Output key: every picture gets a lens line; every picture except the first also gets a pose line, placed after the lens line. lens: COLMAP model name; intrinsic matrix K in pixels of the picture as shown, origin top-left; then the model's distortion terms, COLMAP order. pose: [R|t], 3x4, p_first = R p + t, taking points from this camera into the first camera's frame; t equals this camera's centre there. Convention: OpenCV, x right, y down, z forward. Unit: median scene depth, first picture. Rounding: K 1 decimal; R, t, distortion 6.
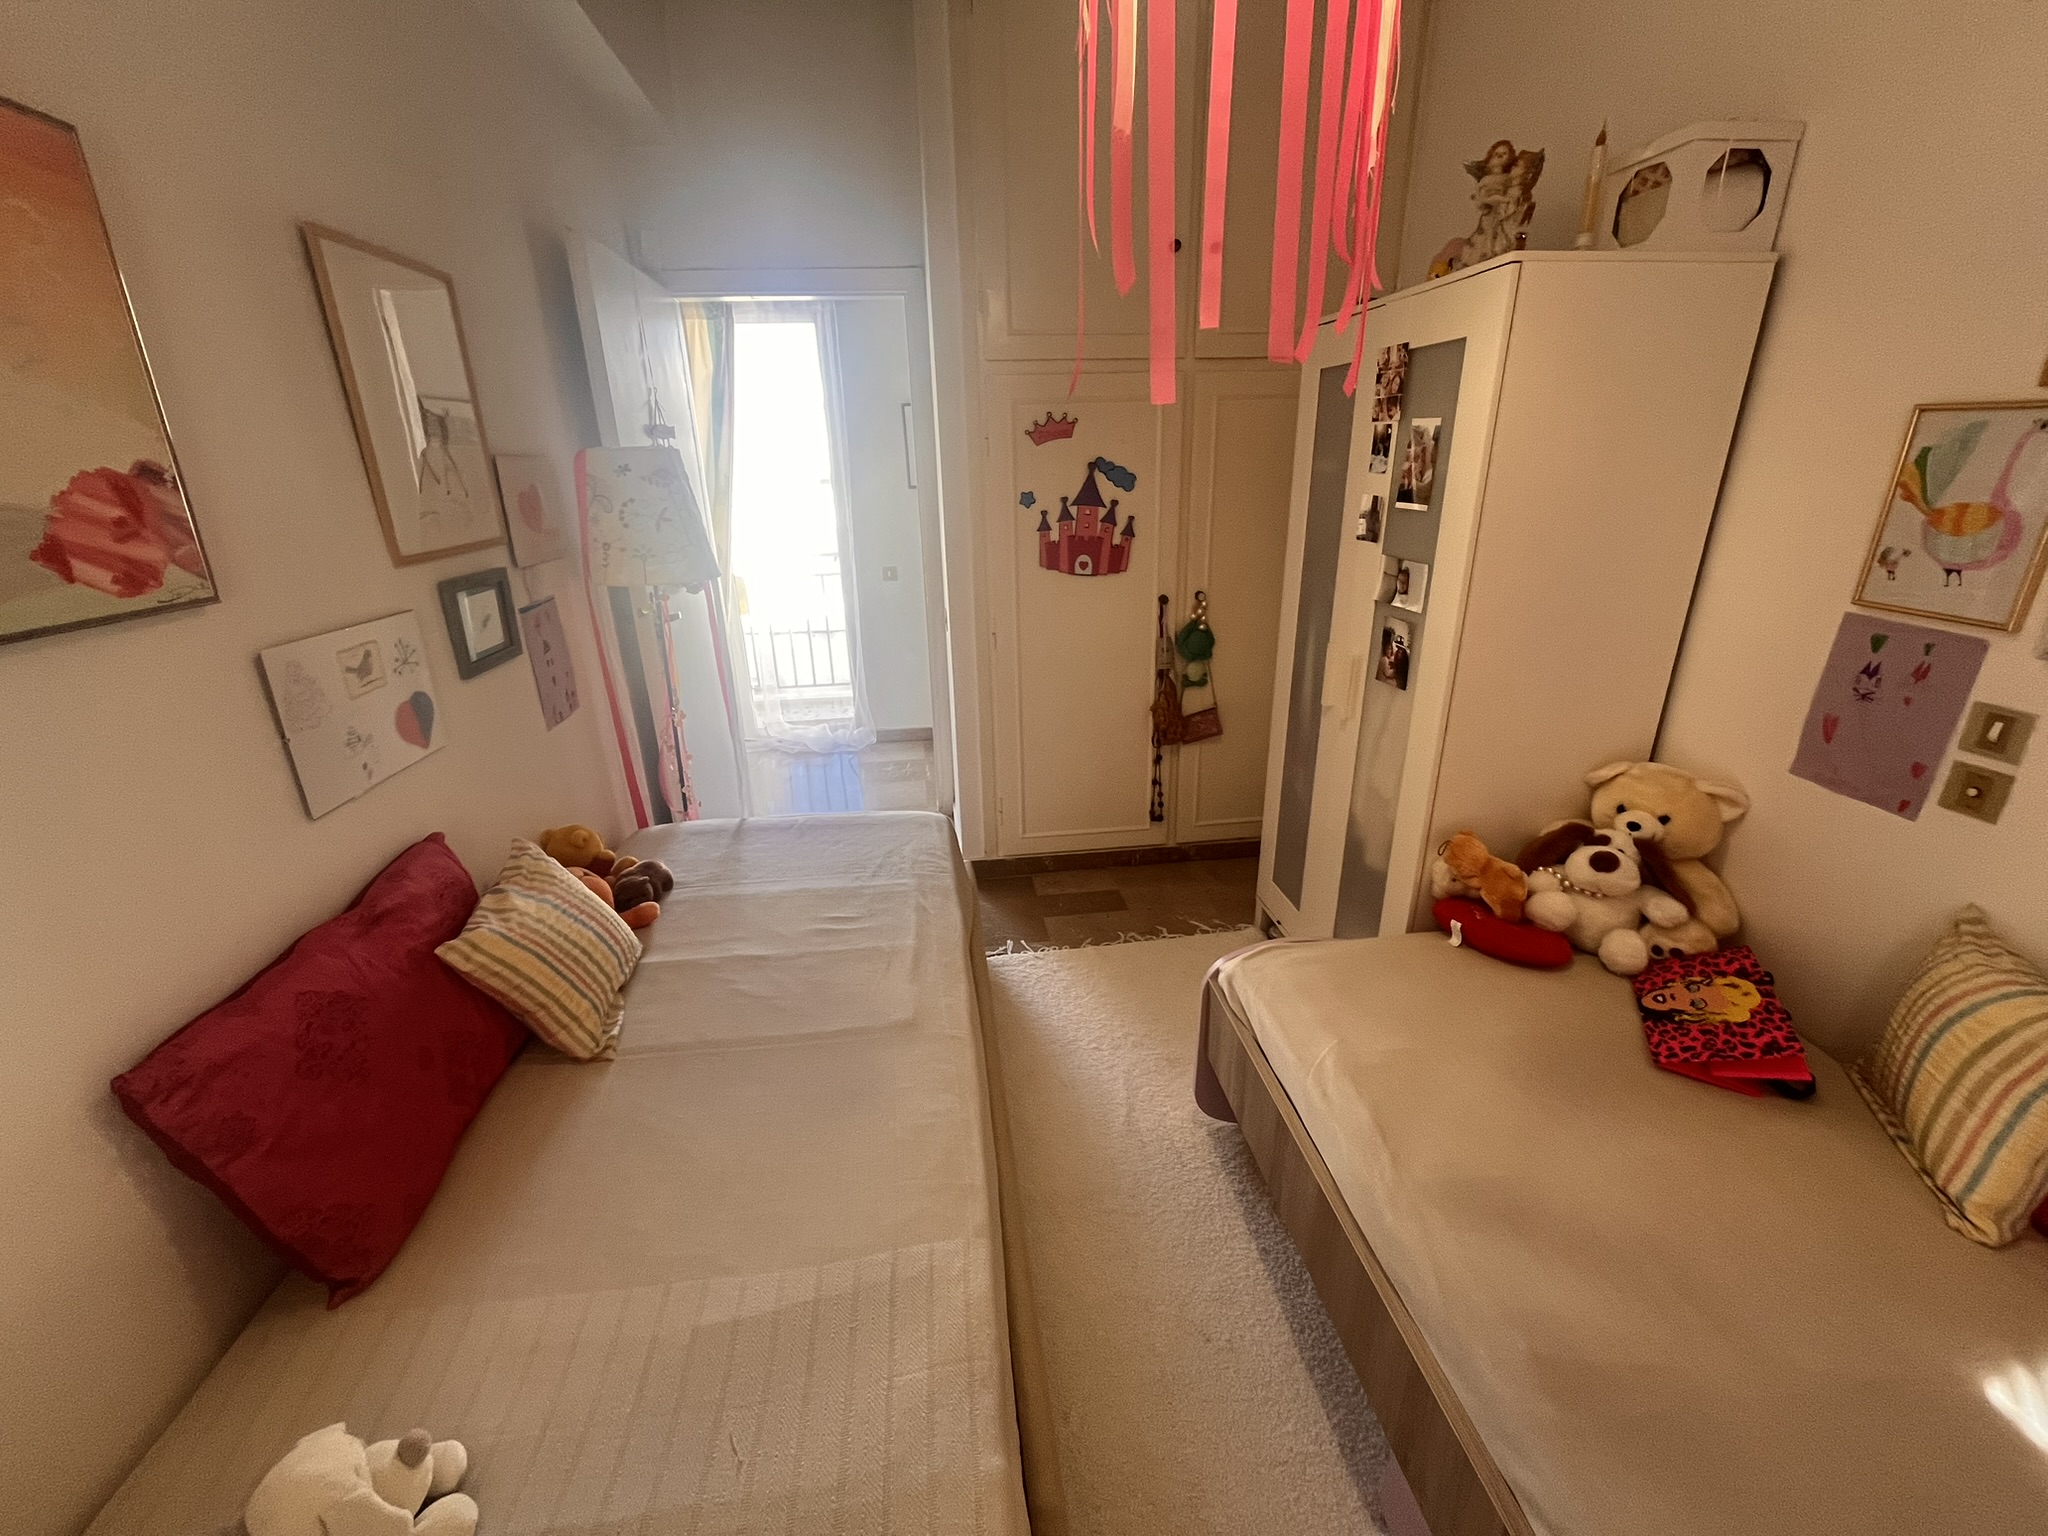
lens RADIAL K [[830.5, 0, 1022.4], [0, 830.5, 765.0], [0, 0, 1]] dist [-0.004225, -0.000129]
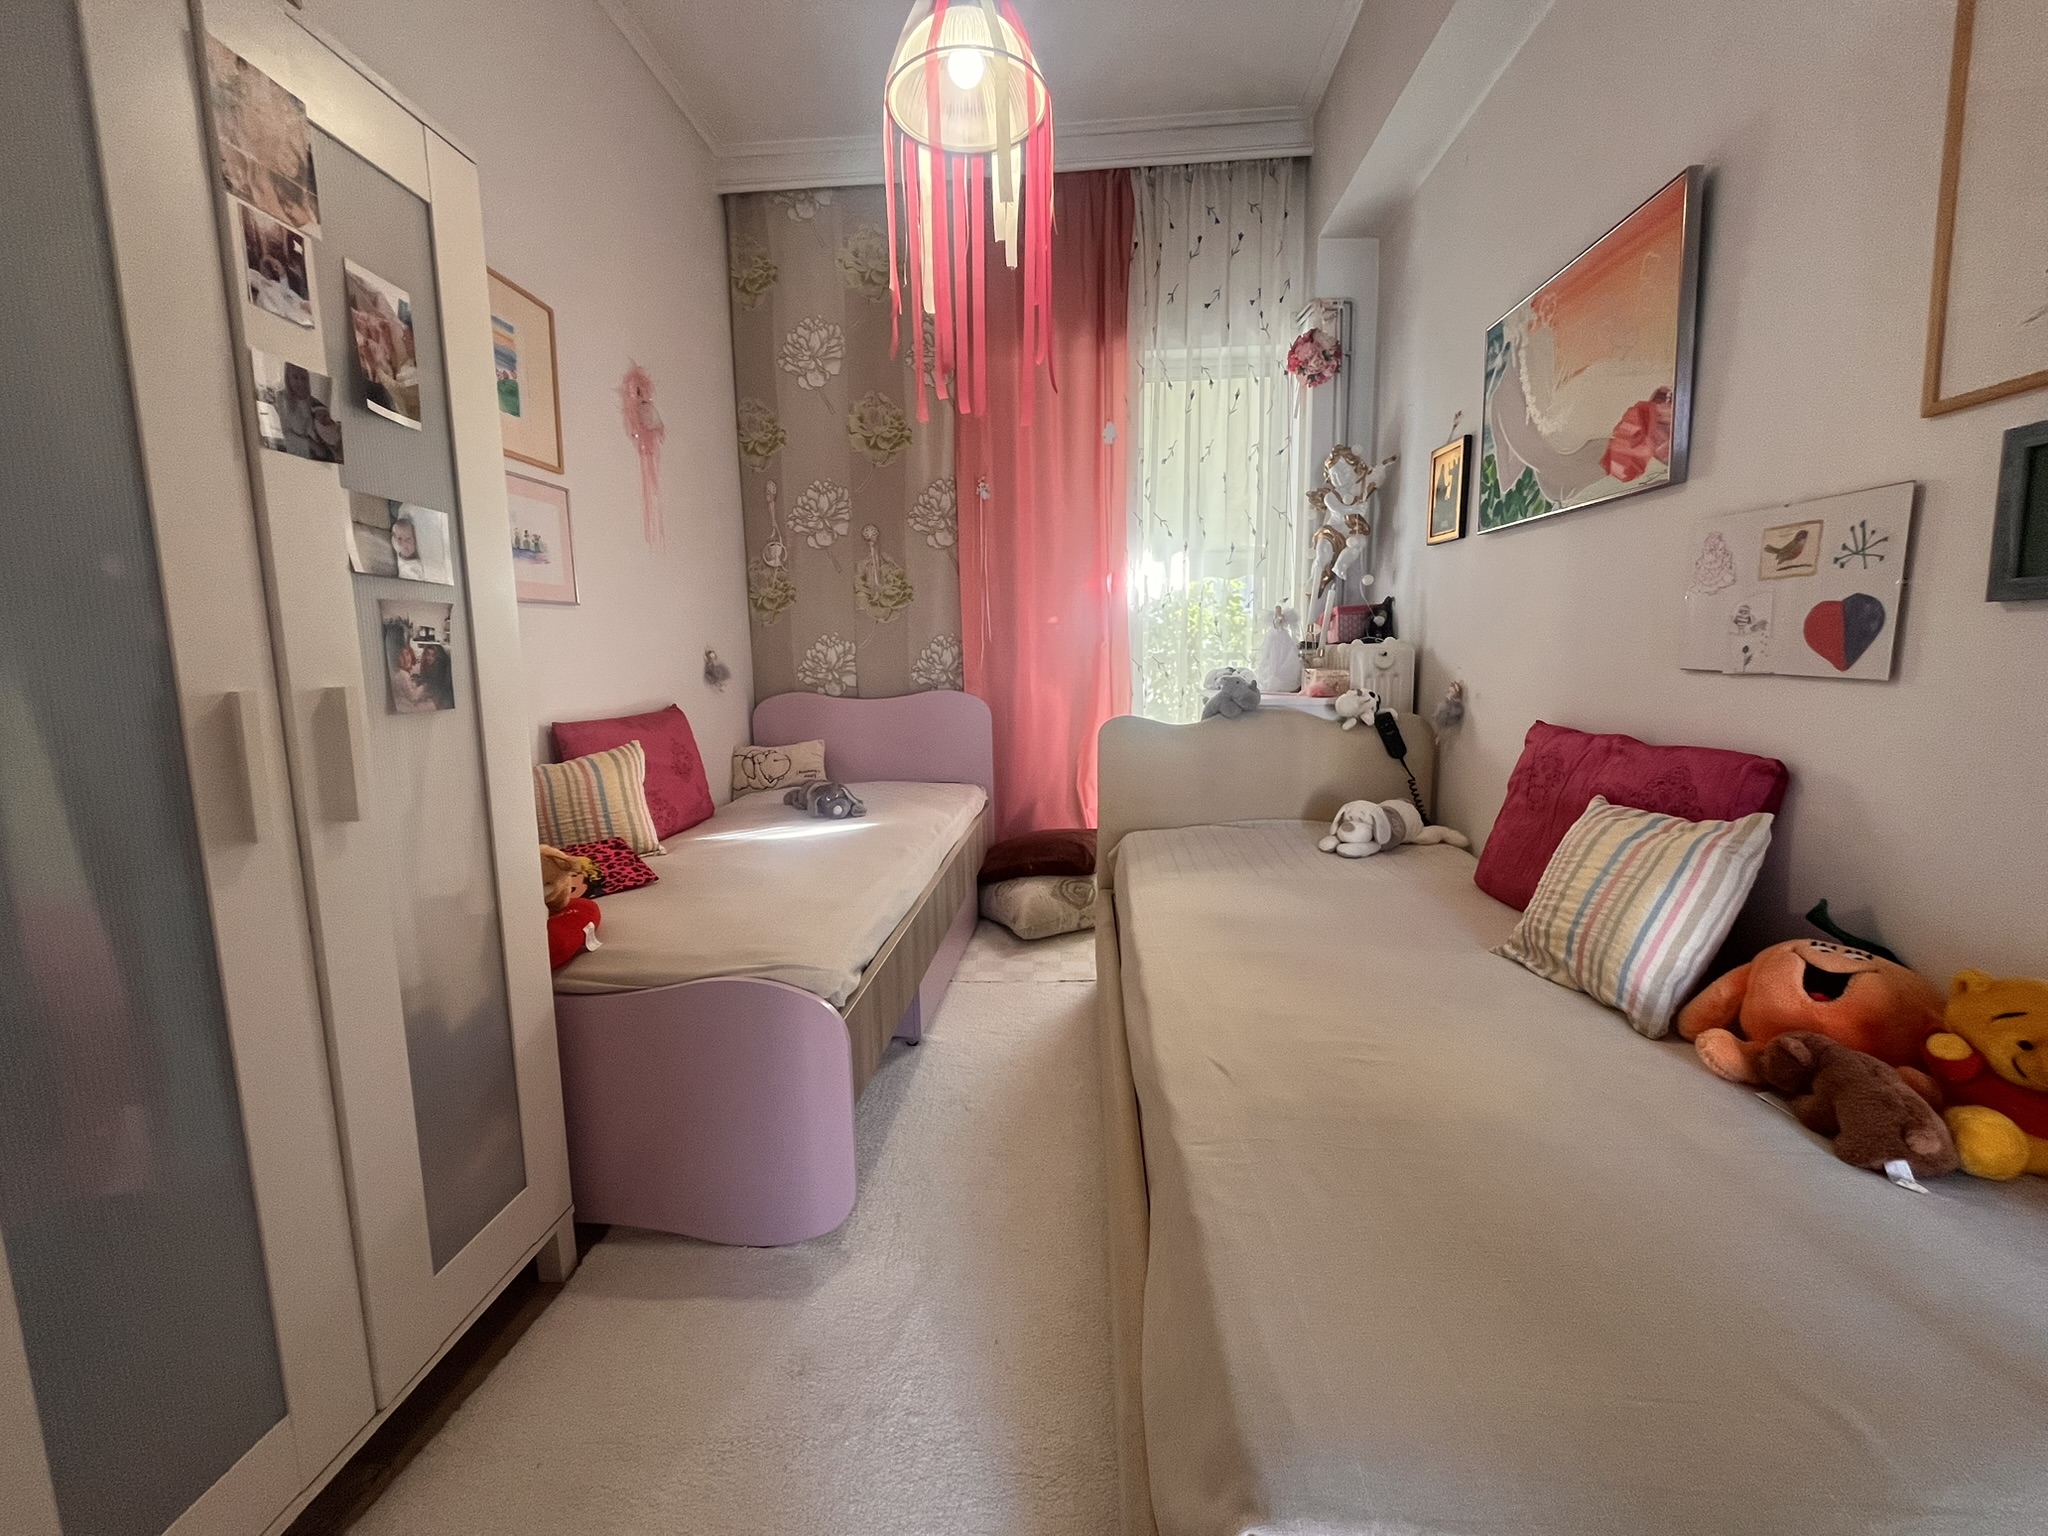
lens RADIAL K [[830.5, 0, 1020.2], [0, 830.5, 758.4], [0, 0, 1]] dist [-0.004225, -0.000129]
pose [[-0.981659, 0.012591, 0.190227, -0.121119], [0.099275, 0.885614, 0.453687, -0.374572], [-0.162755, 0.464251, -0.870622, 1.855855]]
